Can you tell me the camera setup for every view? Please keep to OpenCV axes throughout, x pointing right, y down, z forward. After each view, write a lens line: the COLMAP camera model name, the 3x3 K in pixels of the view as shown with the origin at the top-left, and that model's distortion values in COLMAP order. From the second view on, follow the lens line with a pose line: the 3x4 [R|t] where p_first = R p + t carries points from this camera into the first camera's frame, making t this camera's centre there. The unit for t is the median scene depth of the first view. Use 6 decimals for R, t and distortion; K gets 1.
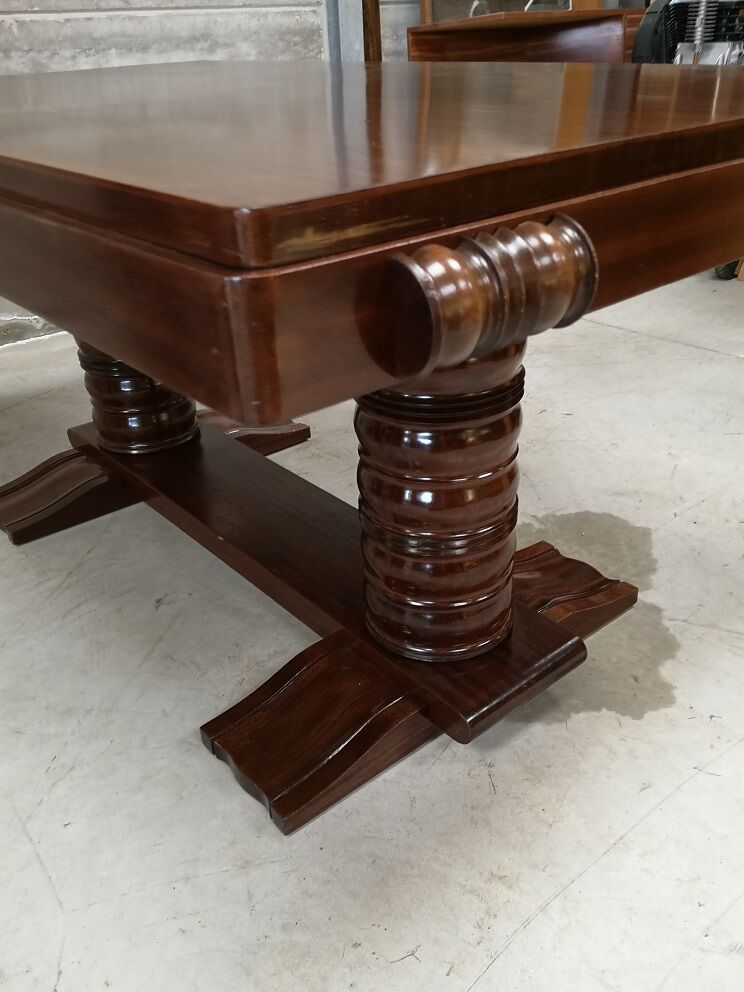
lens RADIAL K [[835.6, 0, 370.7], [0, 835.6, 500.4], [0, 0, 1]] dist [0.072689, -0.081405]
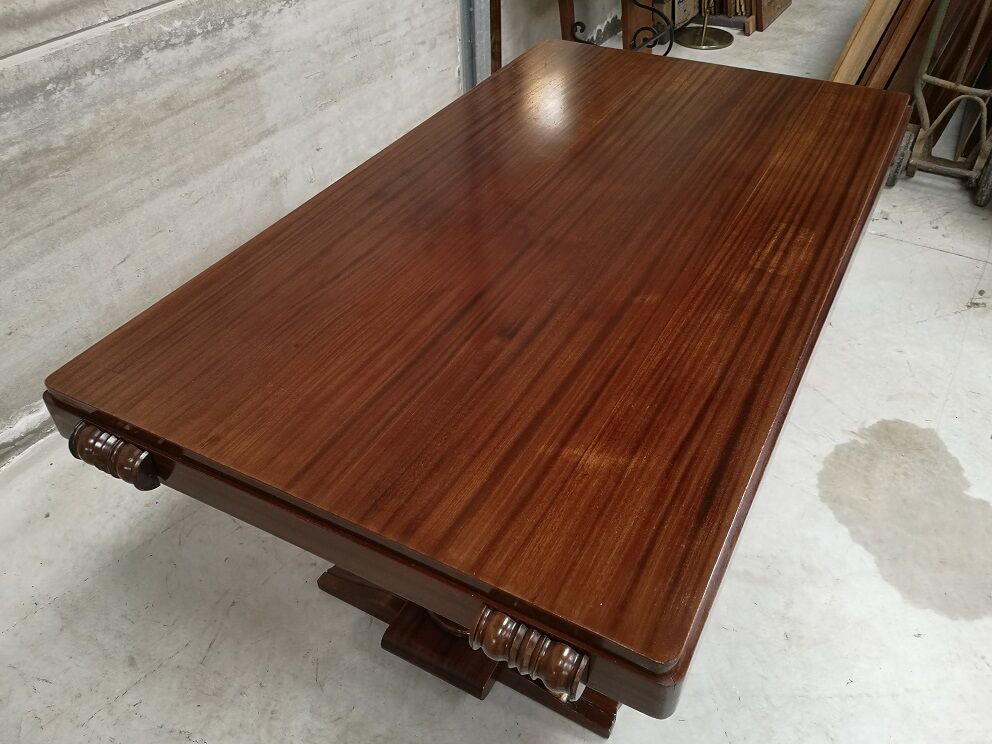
lens RADIAL K [[793.7, 0, 518.1], [0, 793.7, 371.1], [0, 0, 1]] dist [0.031231, -0.060981]
pose [[0.939798, -0.190496, 0.283710, -0.432292], [0.132928, 0.968613, 0.210046, -0.273903], [-0.314818, -0.159688, 0.935622, -0.020361]]
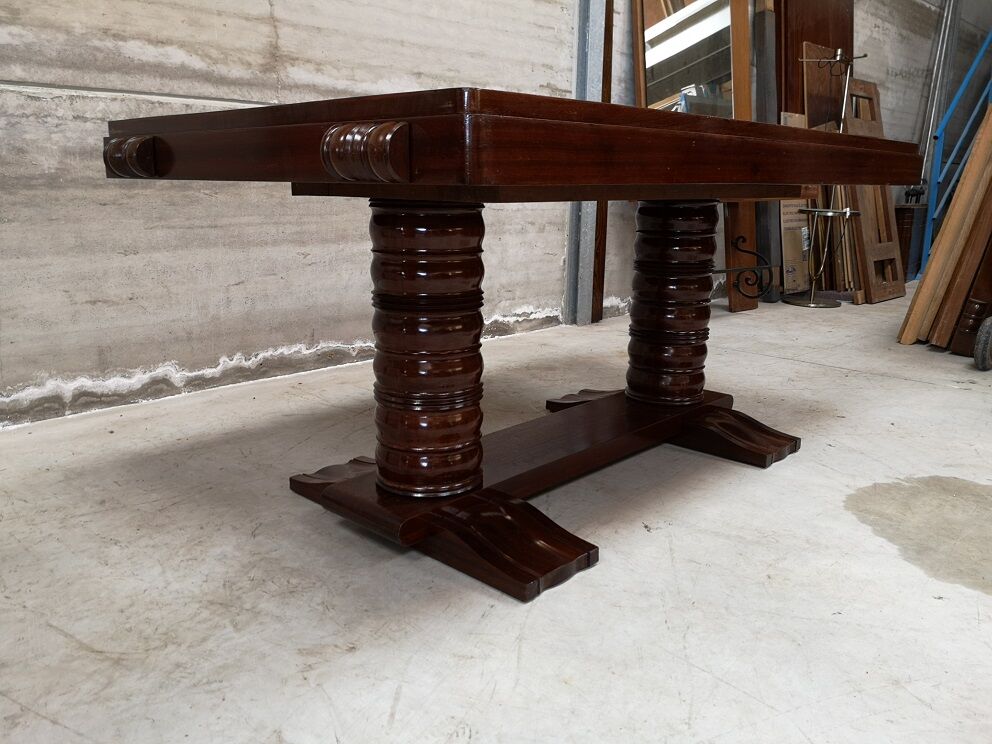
lens RADIAL K [[793.7, 0, 498.3], [0, 793.7, 369.0], [0, 0, 1]] dist [0.031231, -0.060981]
pose [[0.994656, 0.033439, 0.097678, -0.325772], [-0.005253, 0.961262, -0.275587, 0.122031], [-0.103110, 0.273601, 0.956301, -0.063139]]
